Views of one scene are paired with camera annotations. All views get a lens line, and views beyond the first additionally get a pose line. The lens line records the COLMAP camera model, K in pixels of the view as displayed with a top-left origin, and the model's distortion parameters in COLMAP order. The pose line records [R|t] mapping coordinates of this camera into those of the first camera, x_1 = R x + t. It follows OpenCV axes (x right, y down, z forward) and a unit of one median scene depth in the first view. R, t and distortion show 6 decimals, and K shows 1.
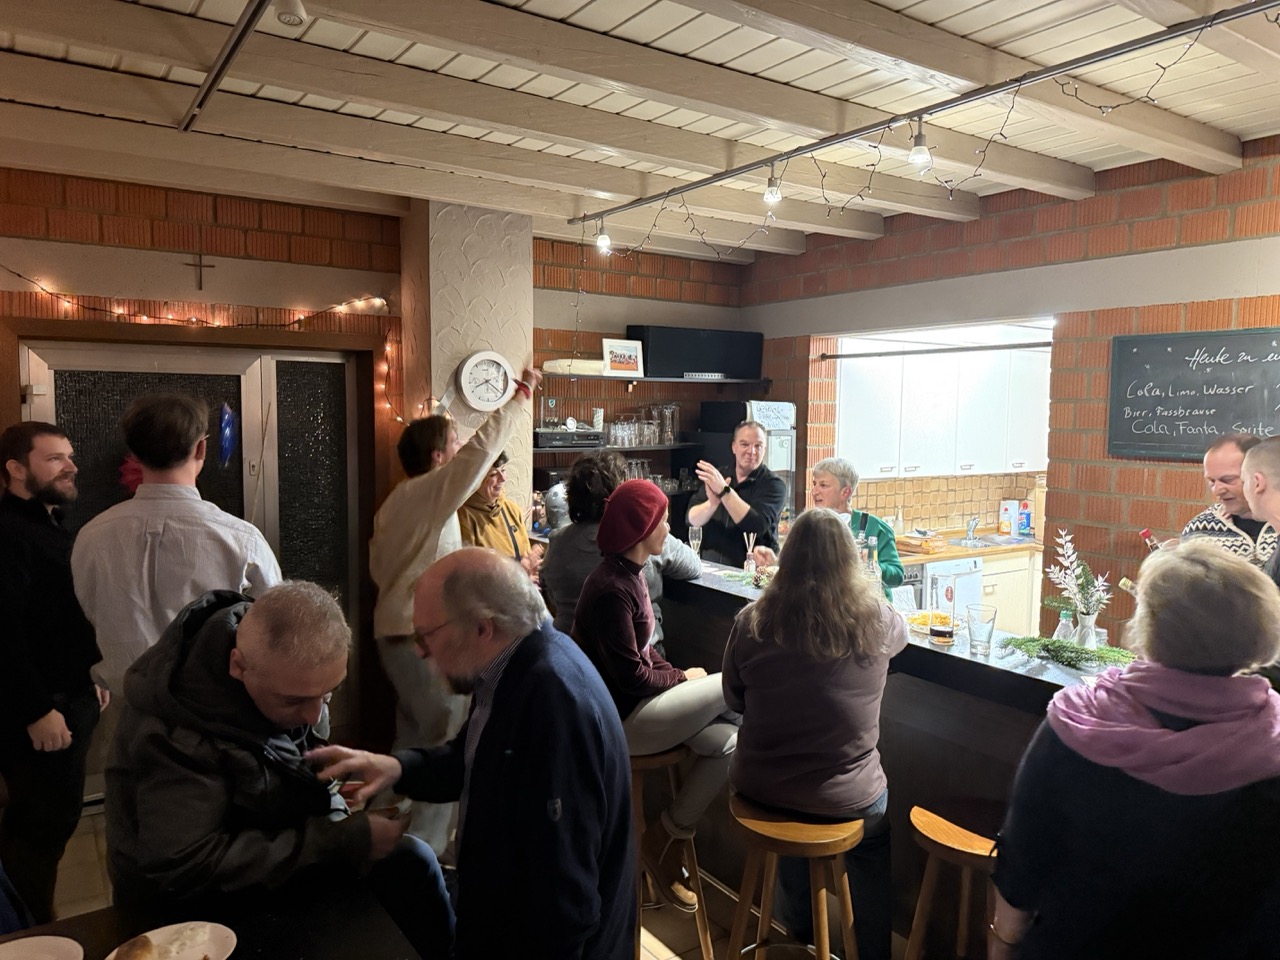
lens RADIAL K [[883.0, 0, 633.9], [0, 883.0, 479.9], [0, 0, 1]] dist [0.081143, -0.119400]
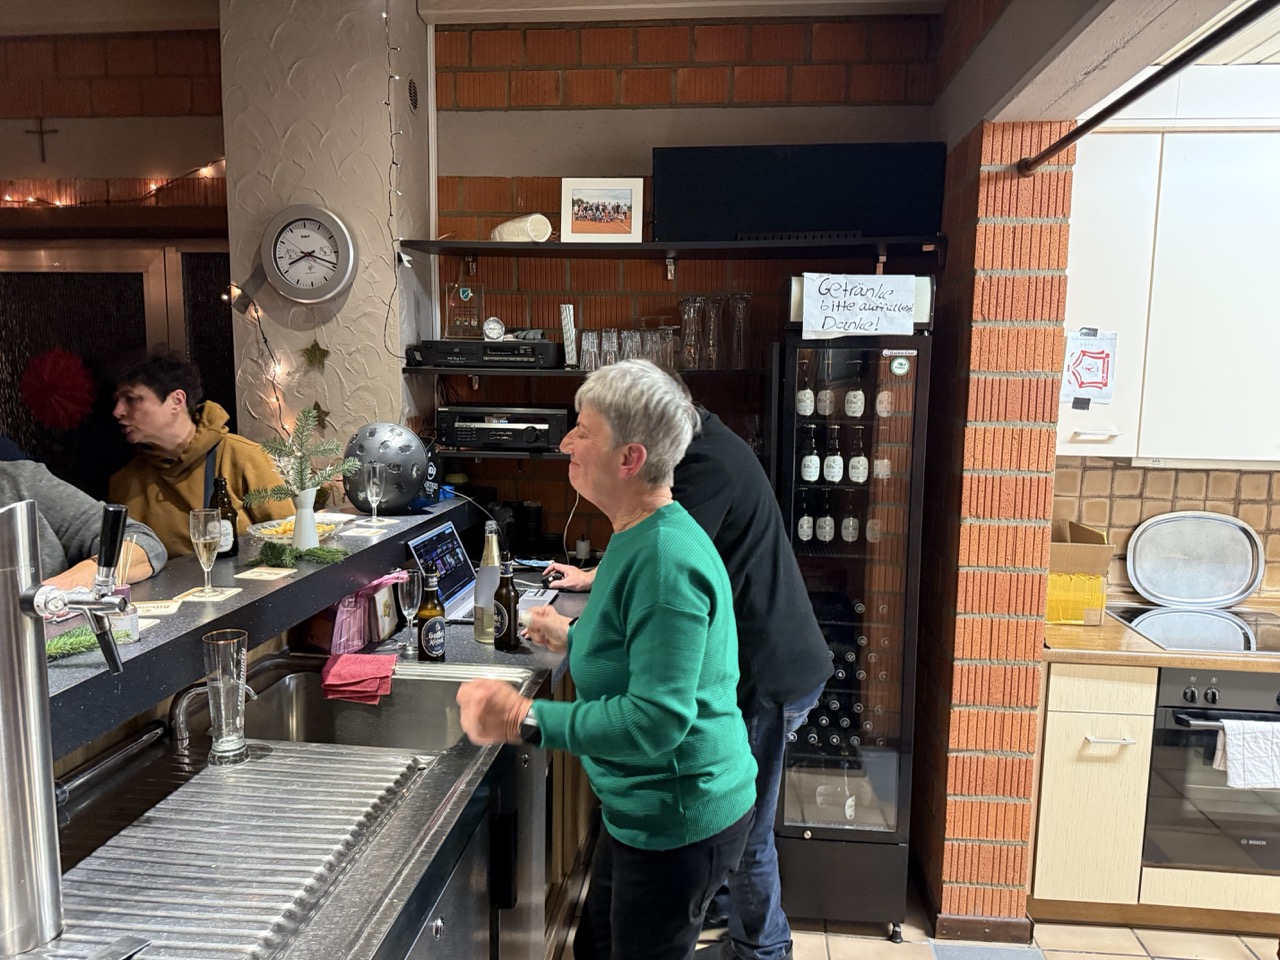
lens RADIAL K [[900.1, 0, 647.4], [0, 900.1, 491.4], [0, 0, 1]] dist [0.043087, -0.062795]
pose [[0.767443, 0.081973, -0.635856, 0.494507], [-0.058421, 0.996608, 0.057969, 0.006506], [0.638450, -0.007341, 0.769628, 0.727453]]
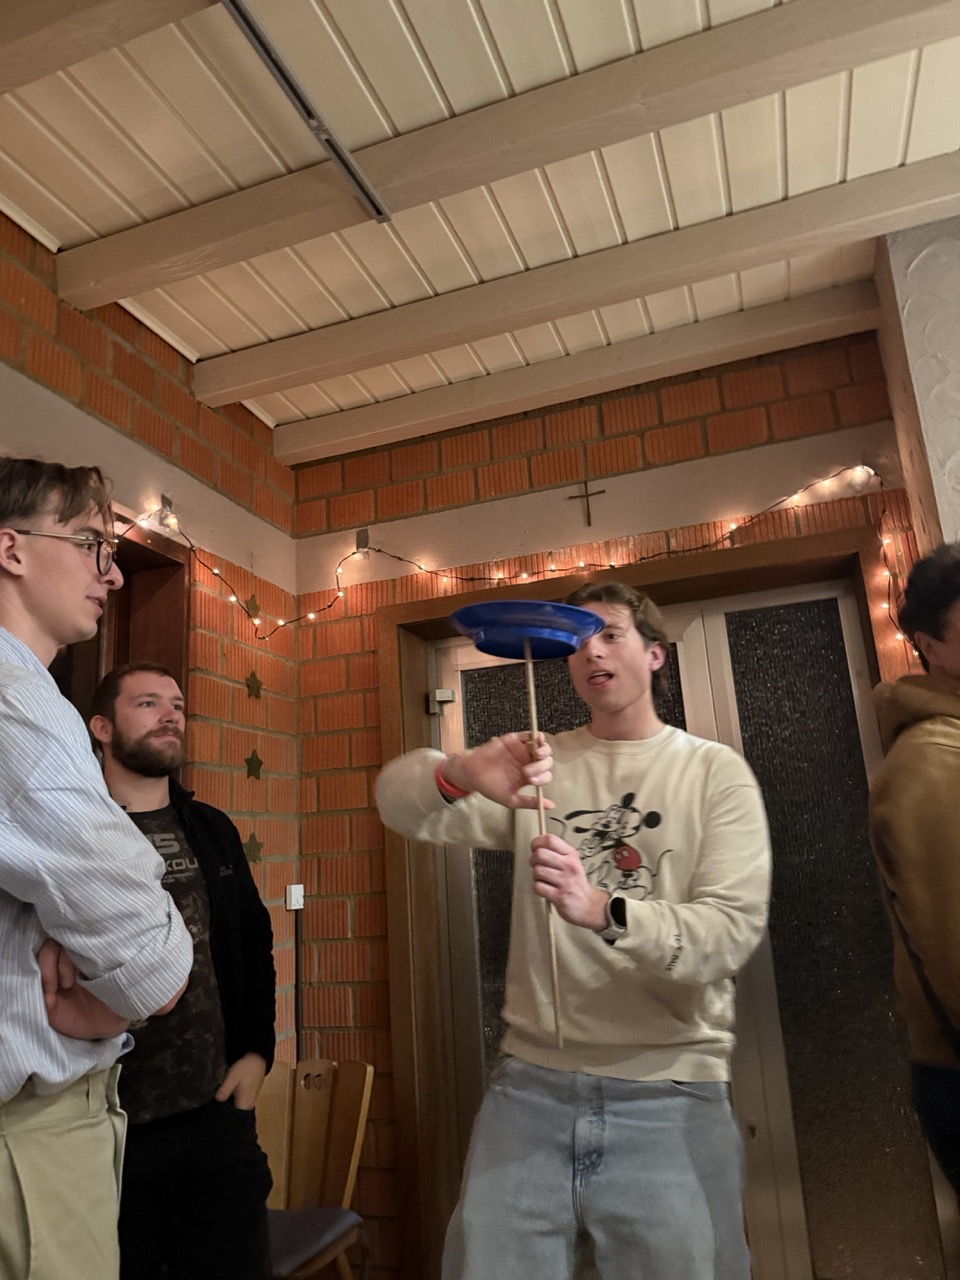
lens RADIAL K [[896.5, 0, 475.9], [0, 896.5, 643.9], [0, 0, 1]] dist [0.120692, -0.175263]
pose [[0.583896, -0.244282, -0.774204, 0.004565], [-0.001934, 0.953233, -0.302230, 0.102038], [0.811826, 0.177968, 0.556117, 0.544545]]
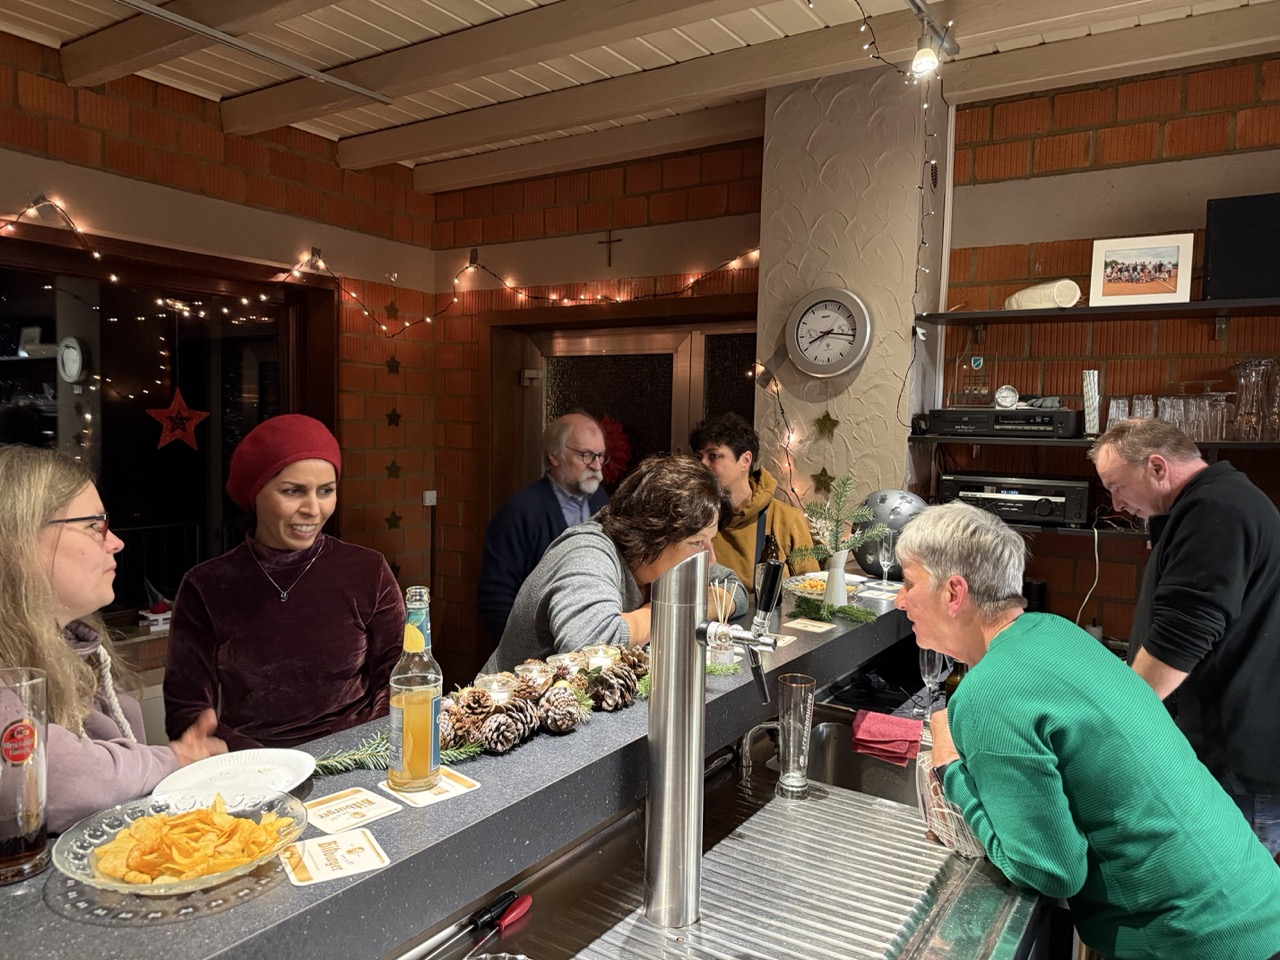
lens RADIAL K [[897.0, 0, 635.4], [0, 897.0, 485.6], [0, 0, 1]] dist [0.126363, -0.193286]
pose [[0.382444, 0.057380, -0.922195, 0.480525], [-0.096099, 0.995127, 0.022065, 0.006466], [0.918968, 0.080183, 0.386094, 0.667769]]
